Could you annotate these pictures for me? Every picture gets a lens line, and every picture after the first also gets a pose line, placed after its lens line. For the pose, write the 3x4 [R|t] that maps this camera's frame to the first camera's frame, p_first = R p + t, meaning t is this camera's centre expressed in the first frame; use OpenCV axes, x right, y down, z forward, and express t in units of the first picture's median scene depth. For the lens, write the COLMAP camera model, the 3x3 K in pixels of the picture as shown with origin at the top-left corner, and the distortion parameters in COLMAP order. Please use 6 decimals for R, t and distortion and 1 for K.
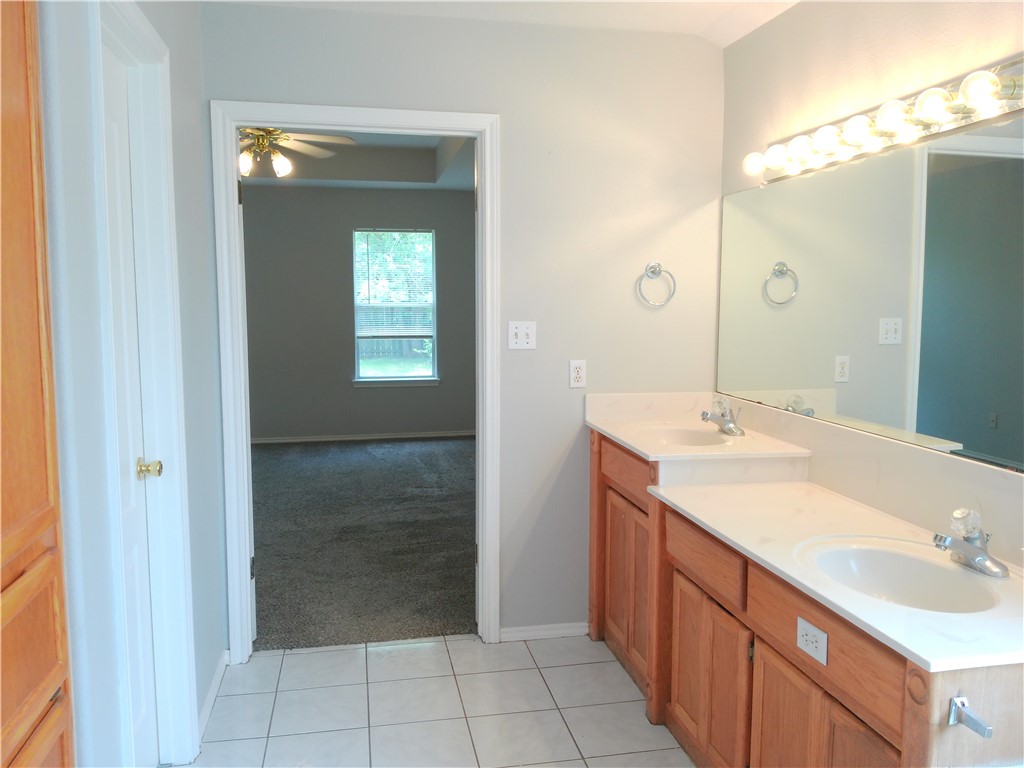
lens RADIAL K [[824.2, 0, 515.6], [0, 824.2, 383.8], [0, 0, 1]] dist [0.110262, -0.235666]
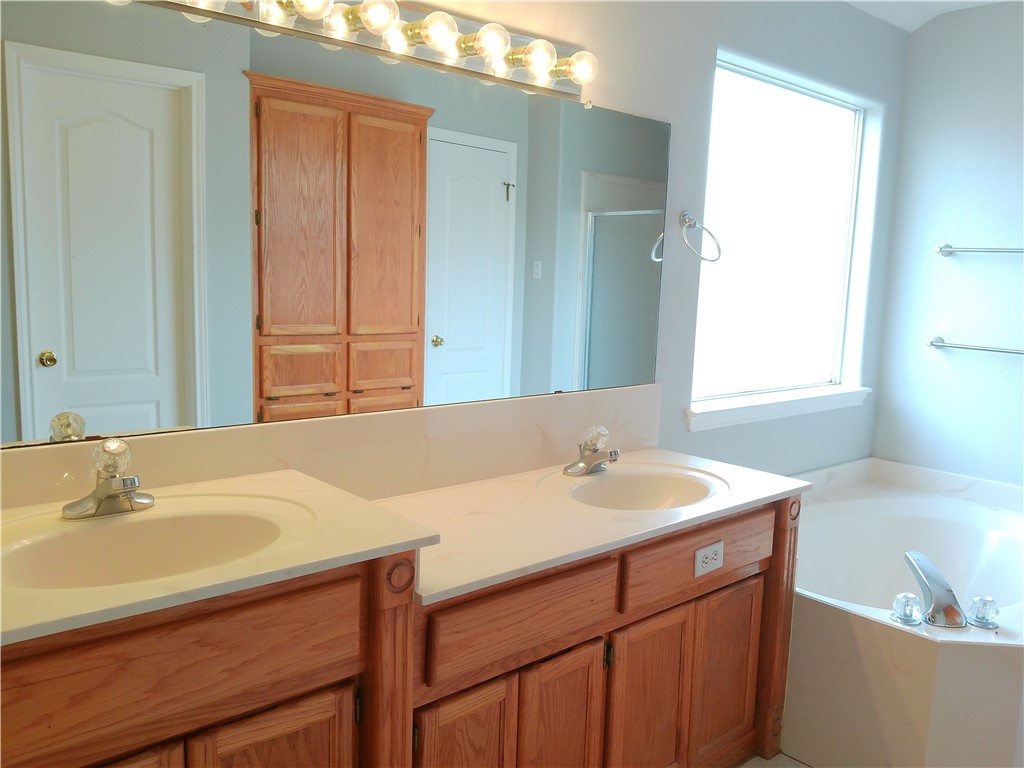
lens RADIAL K [[824.2, 0, 515.6], [0, 824.2, 383.8], [0, 0, 1]] dist [0.110262, -0.235666]
pose [[-0.500254, -0.137775, 0.854847, -0.435728], [0.056689, 0.979931, 0.191109, -0.152294], [-0.864021, 0.144063, -0.482404, 1.701401]]
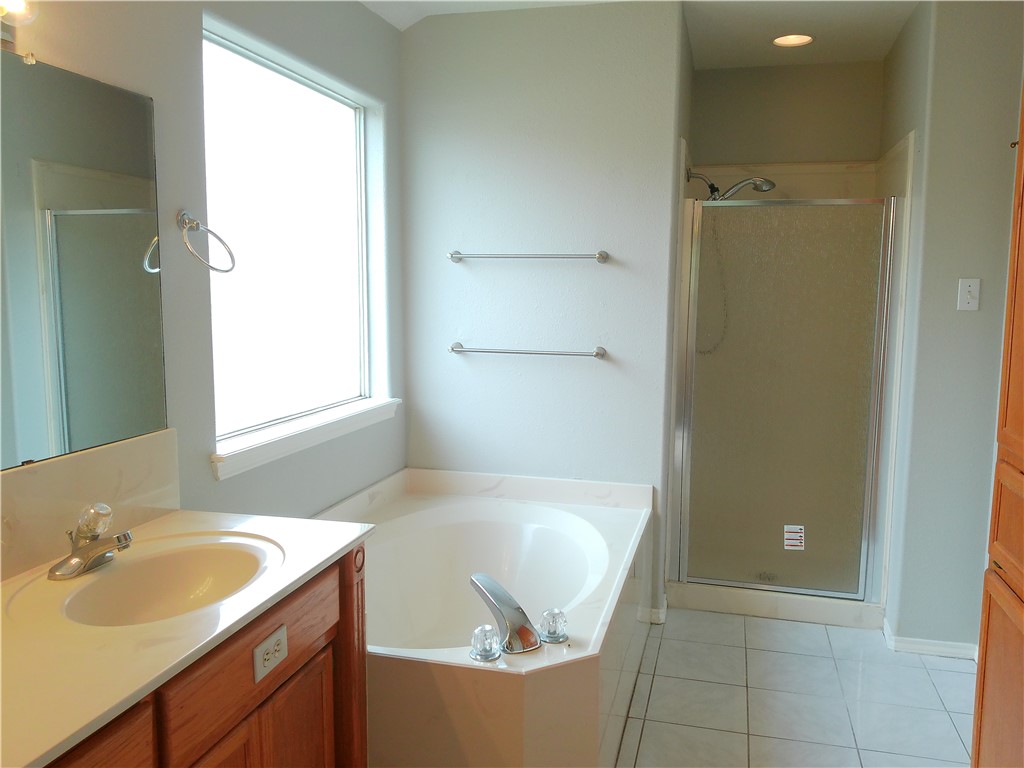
lens RADIAL K [[824.2, 0, 515.6], [0, 824.2, 383.8], [0, 0, 1]] dist [0.110262, -0.235666]
pose [[-0.898352, -0.062110, 0.434864, -0.242056], [0.036753, 0.975856, 0.215302, -0.150294], [-0.437737, 0.209400, -0.874379, 1.569910]]
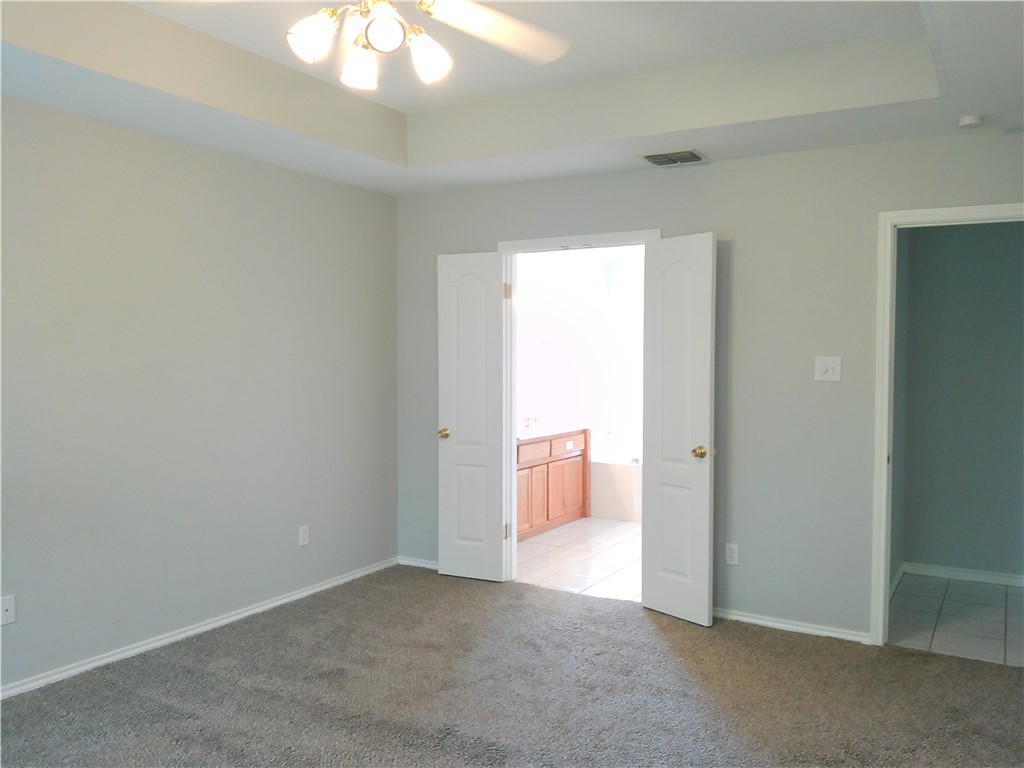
lens RADIAL K [[824.2, 0, 515.6], [0, 824.2, 383.8], [0, 0, 1]] dist [0.110262, -0.235666]
pose [[-0.742101, -0.025106, 0.669818, -1.926610], [0.069908, 0.990950, 0.114594, -0.407510], [-0.666632, 0.131866, -0.733630, 3.794201]]
